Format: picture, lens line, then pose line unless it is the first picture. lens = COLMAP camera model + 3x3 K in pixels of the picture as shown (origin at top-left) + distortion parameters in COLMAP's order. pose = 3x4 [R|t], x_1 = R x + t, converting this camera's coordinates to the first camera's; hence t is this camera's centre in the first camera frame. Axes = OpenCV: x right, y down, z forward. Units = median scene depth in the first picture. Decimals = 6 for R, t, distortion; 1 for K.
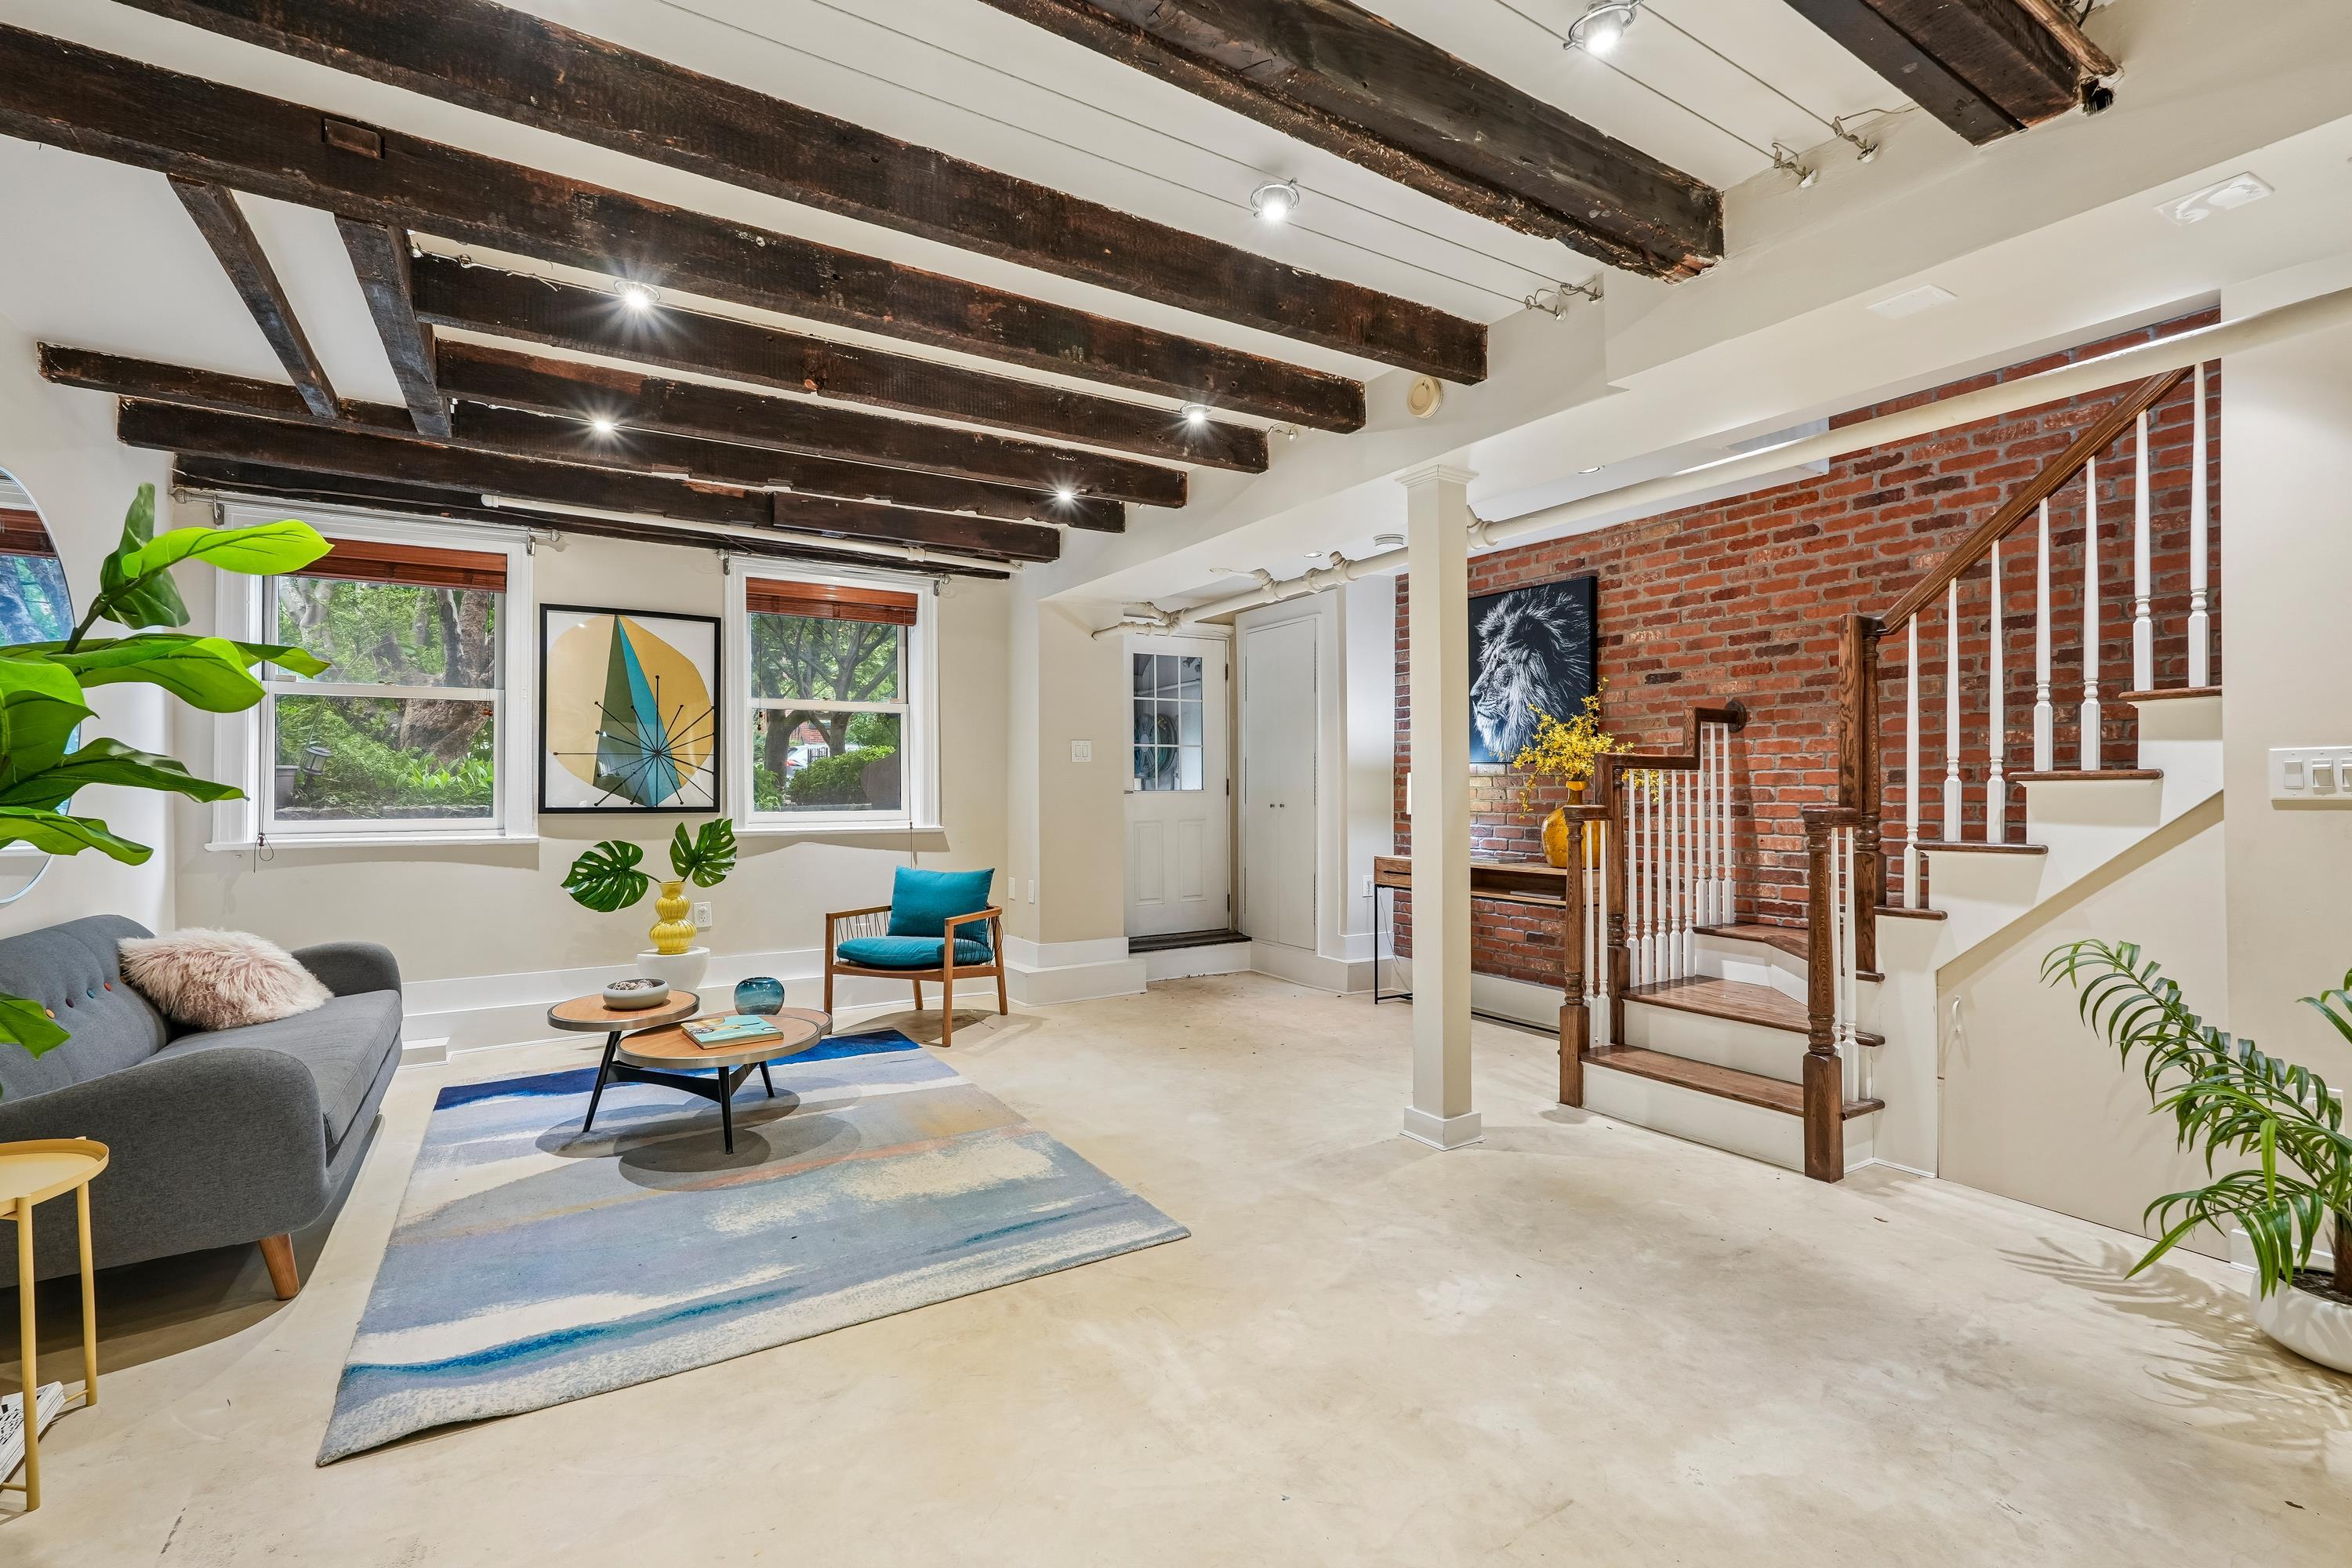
lens RADIAL K [[1036.8, 0, 1167.9], [0, 1036.8, 780.5], [0, 0, 1]] dist [-0.017915, 0.009525]
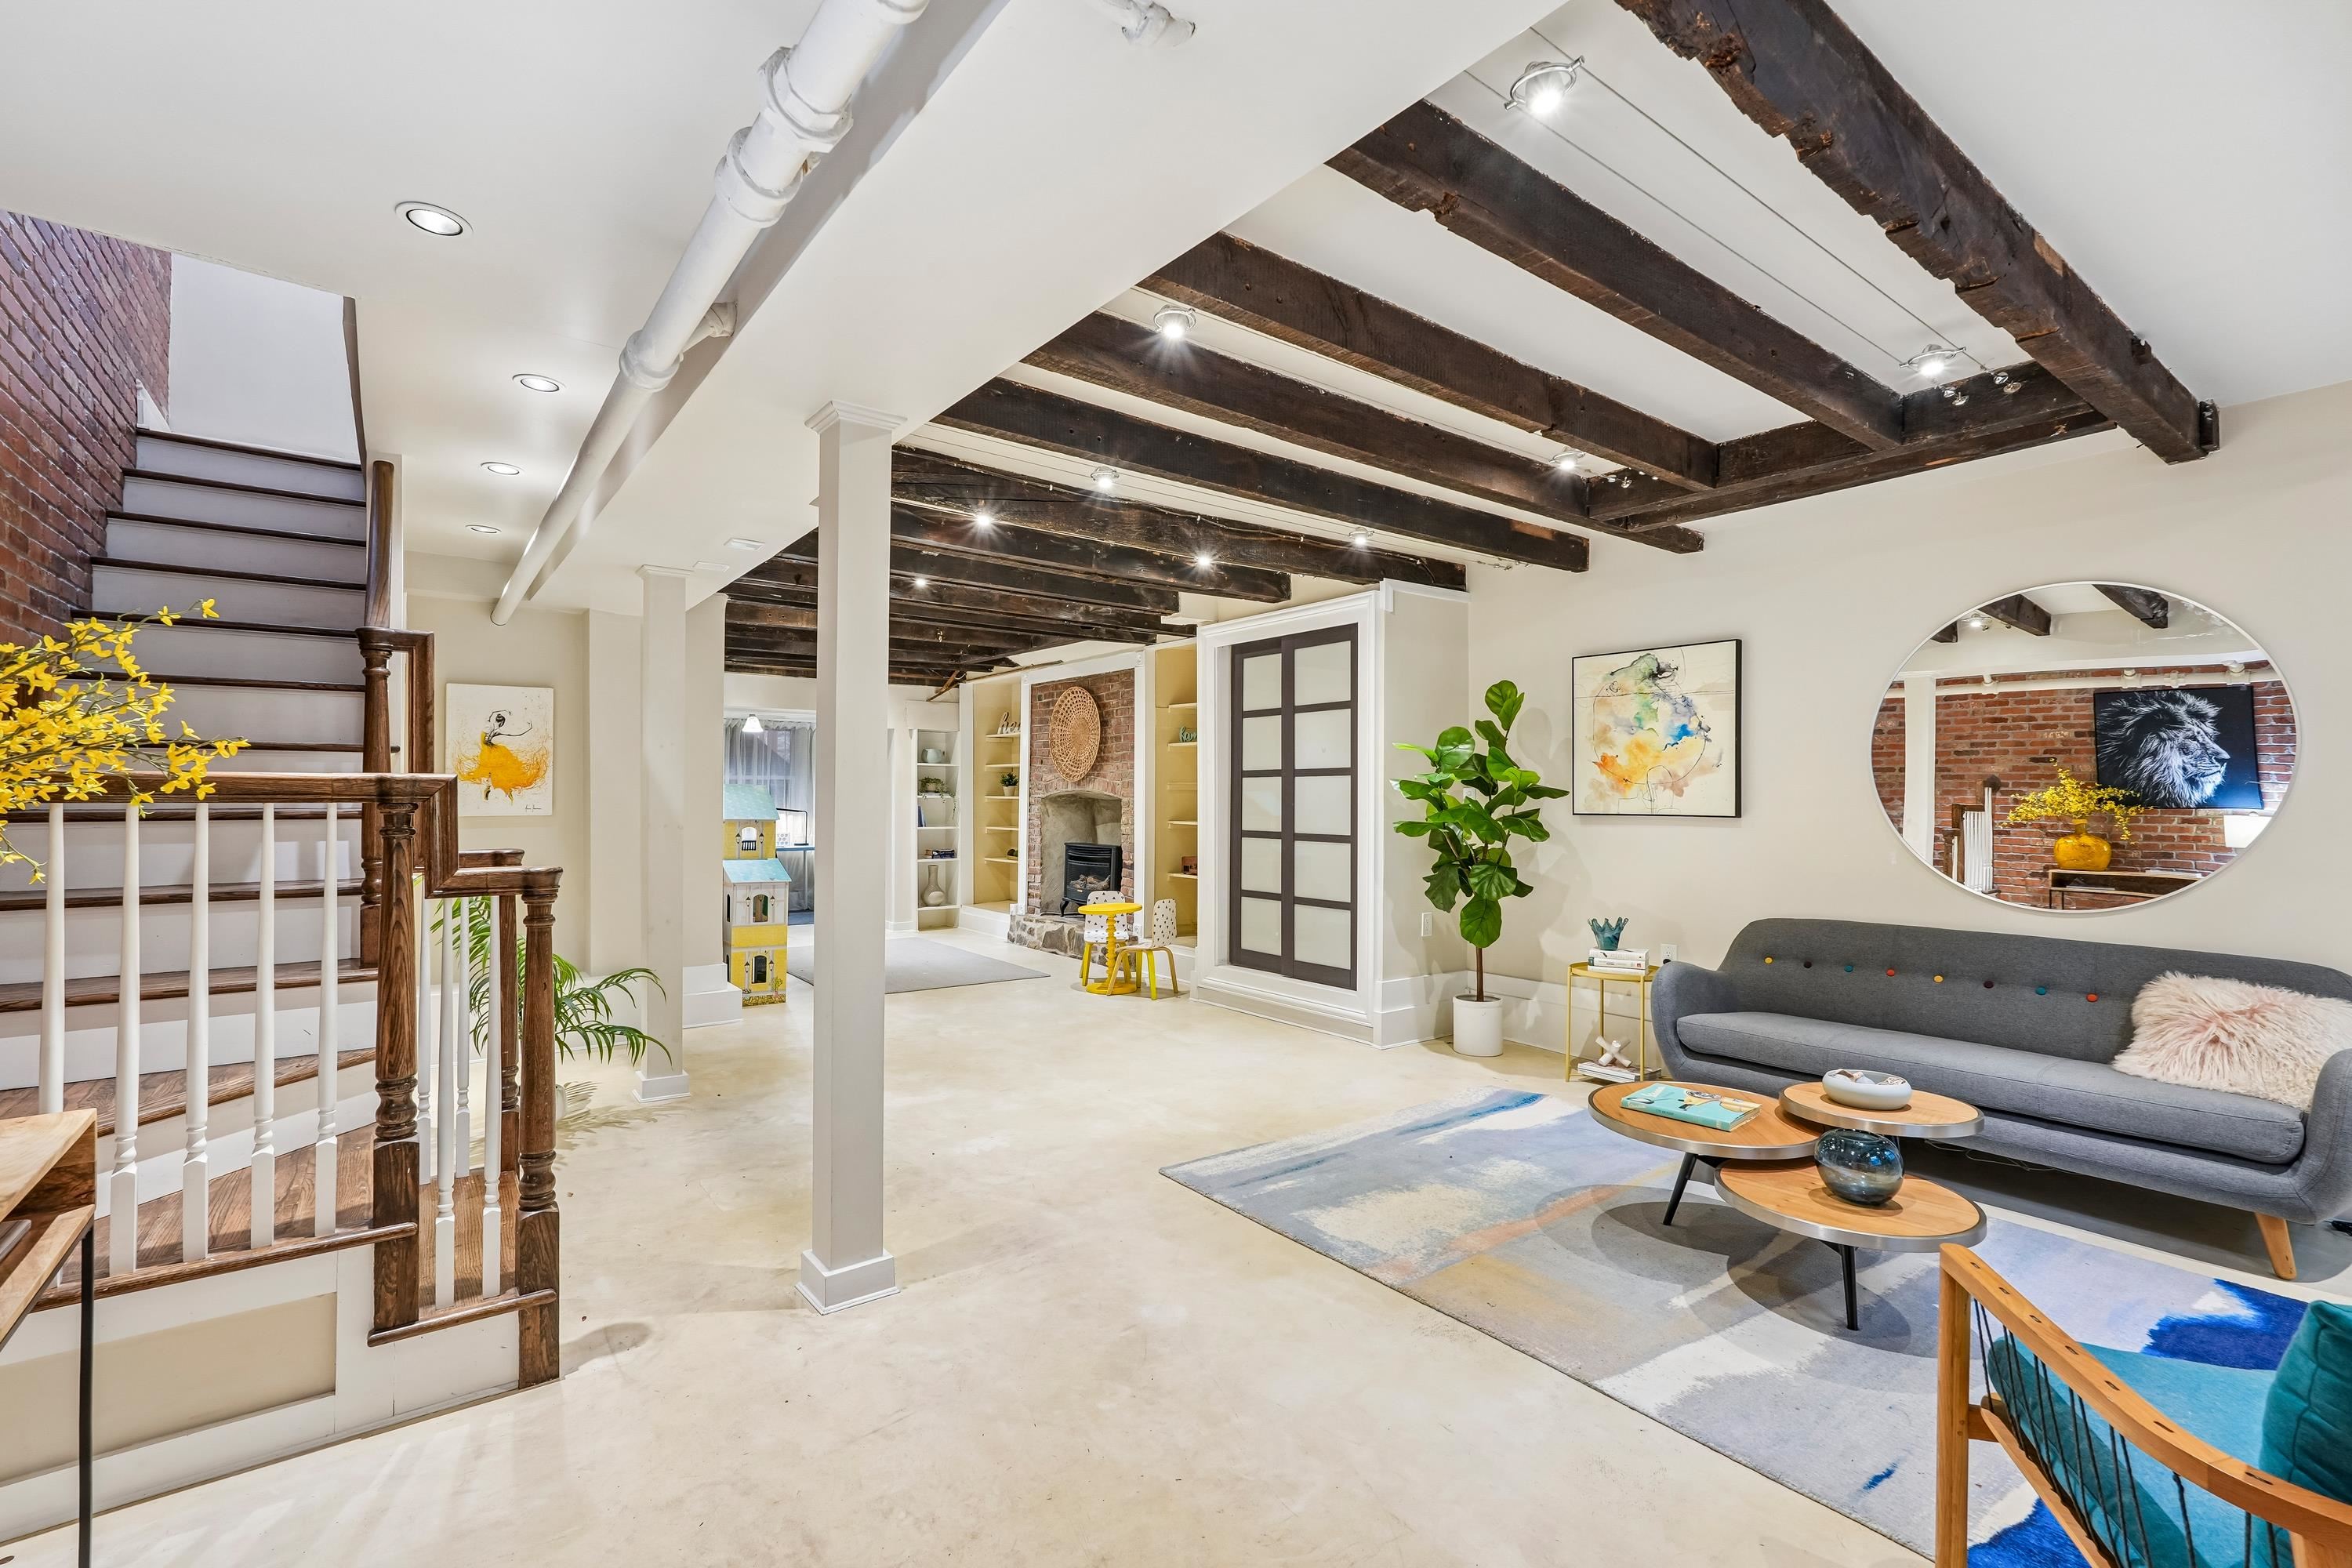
lens RADIAL K [[1039.9, 0, 1171.0], [0, 1039.9, 795.9], [0, 0, 1]] dist [-0.010443, 0.000374]
pose [[-0.995731, -0.002643, -0.092269, 0.102231], [-0.001953, 0.999969, -0.007563, -0.014552], [0.092286, -0.007350, -0.995705, 1.836732]]
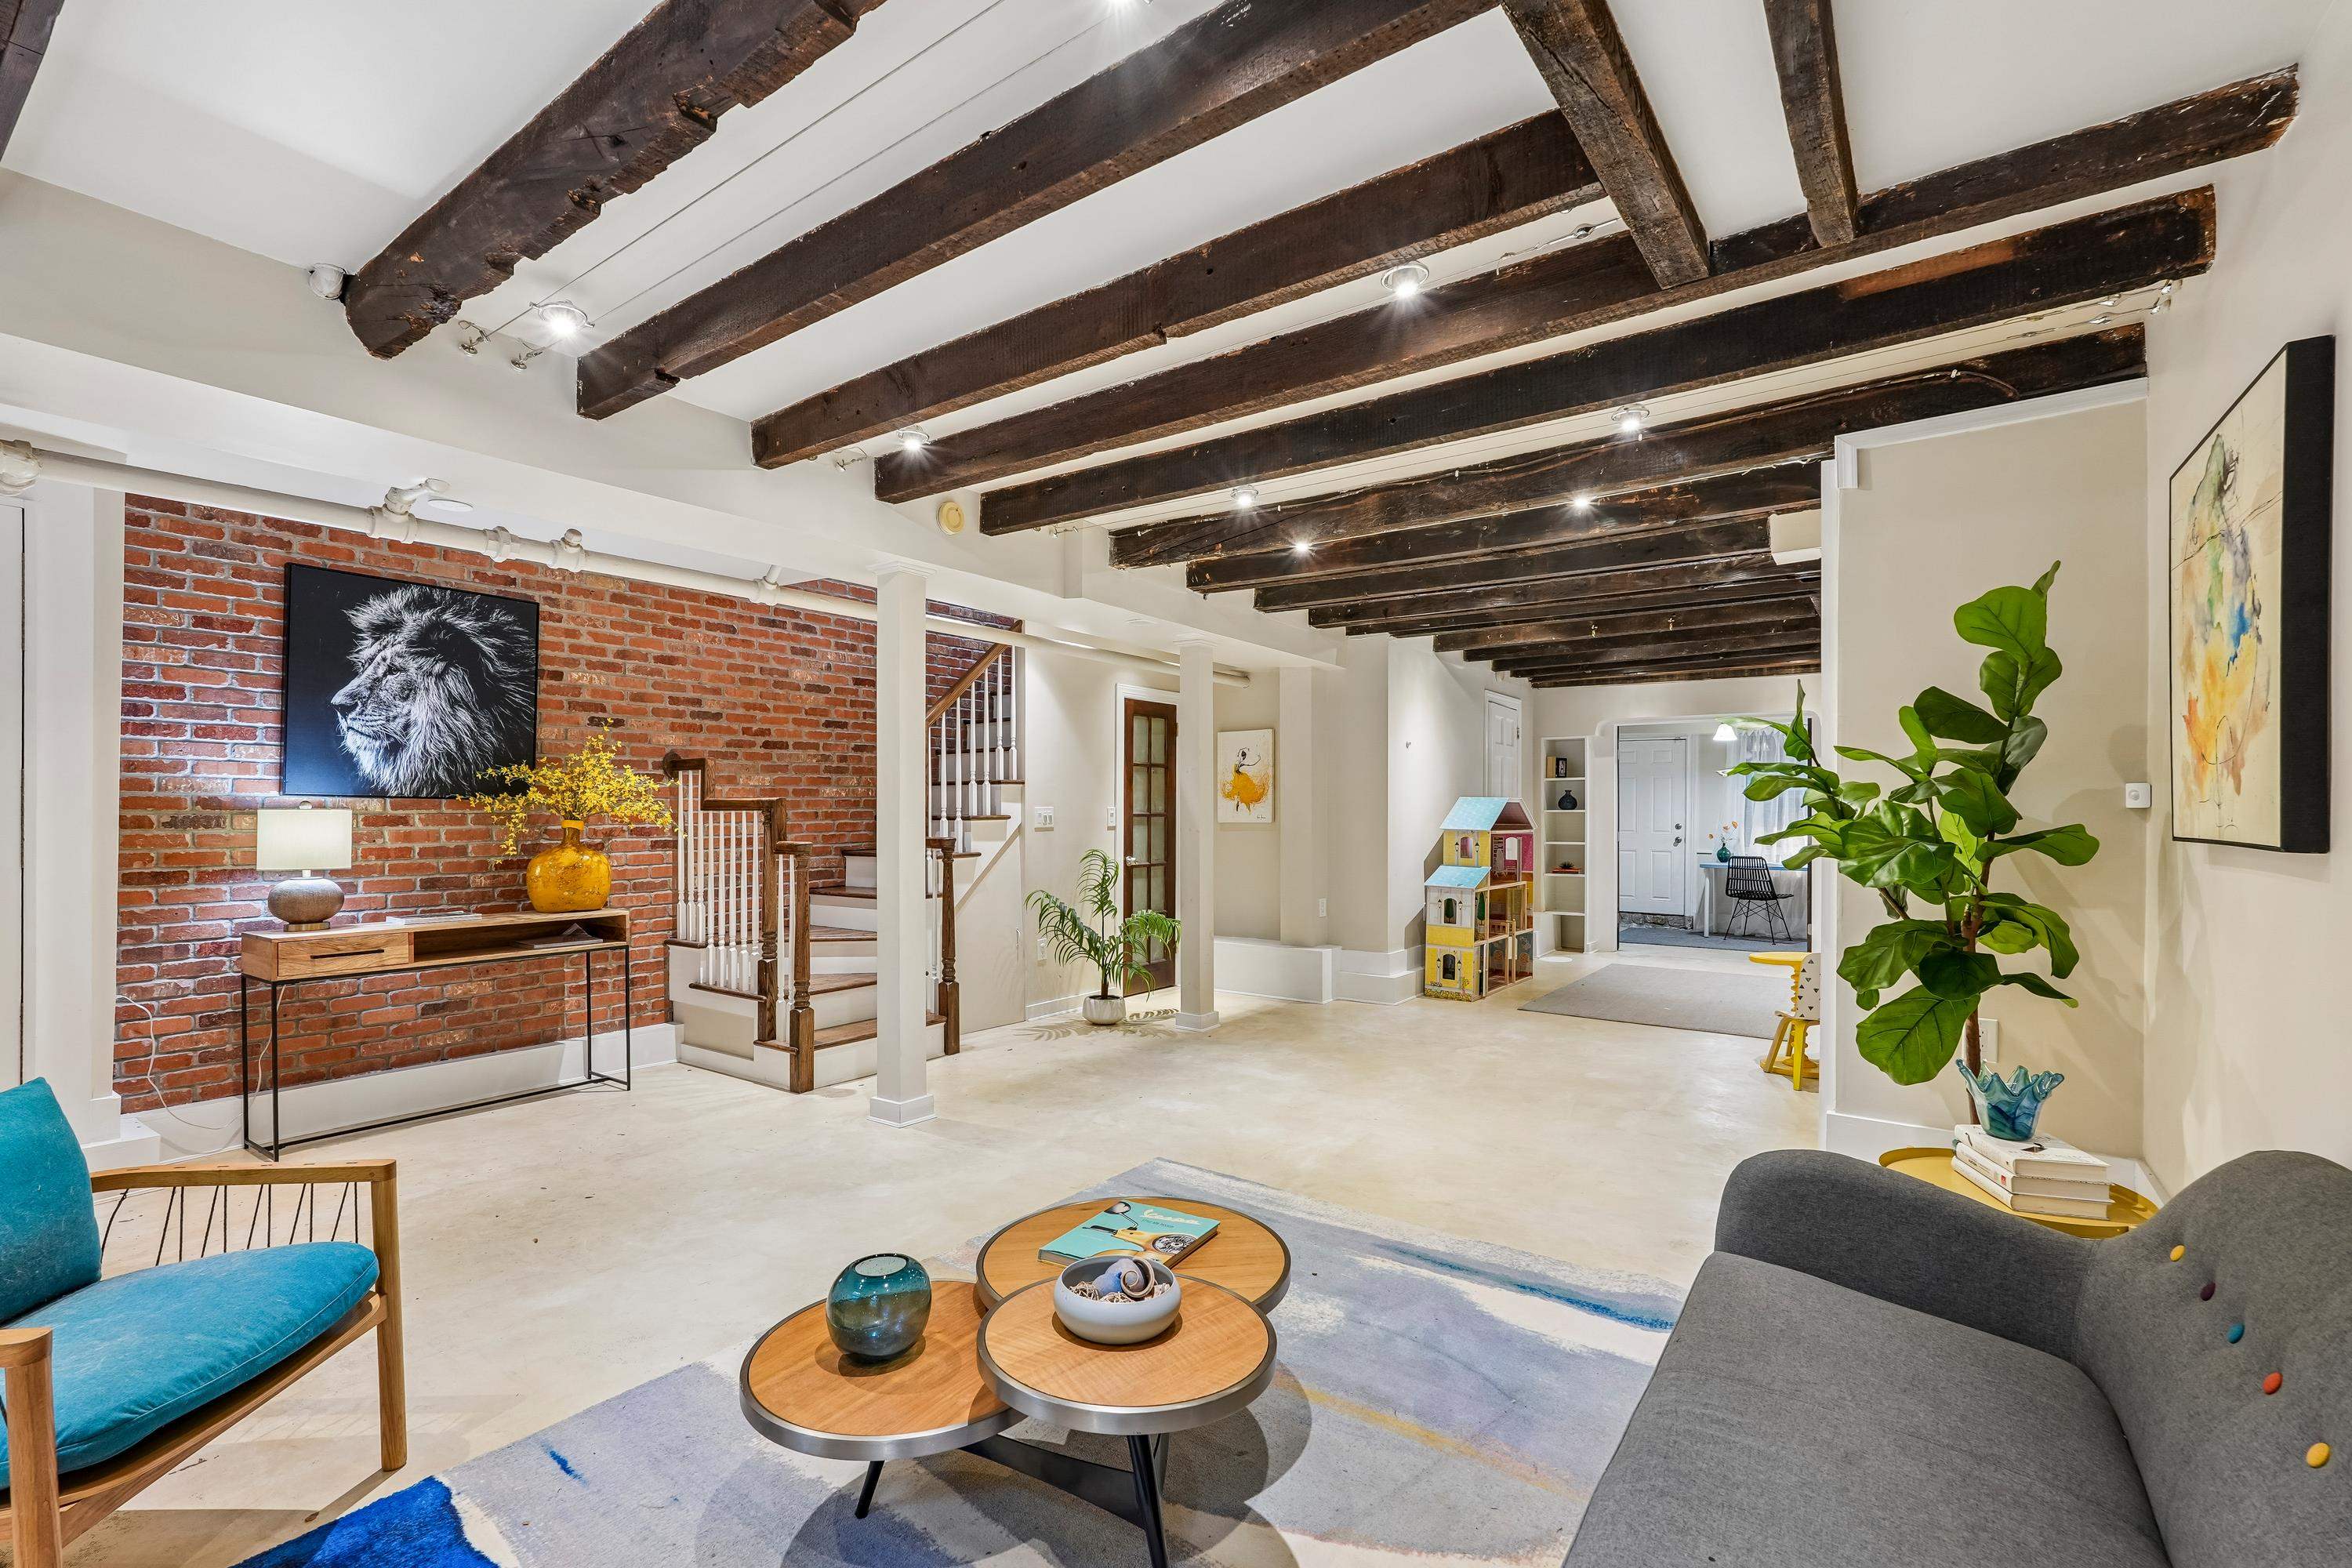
lens RADIAL K [[1047.4, 0, 1162.4], [0, 1047.4, 813.0], [0, 0, 1]] dist [-0.018663, -0.000103]
pose [[-0.378744, -0.002082, 0.925499, -1.003791], [-0.006095, 0.999981, -0.000244, -0.013305], [-0.925482, -0.005733, -0.378749, 1.216703]]
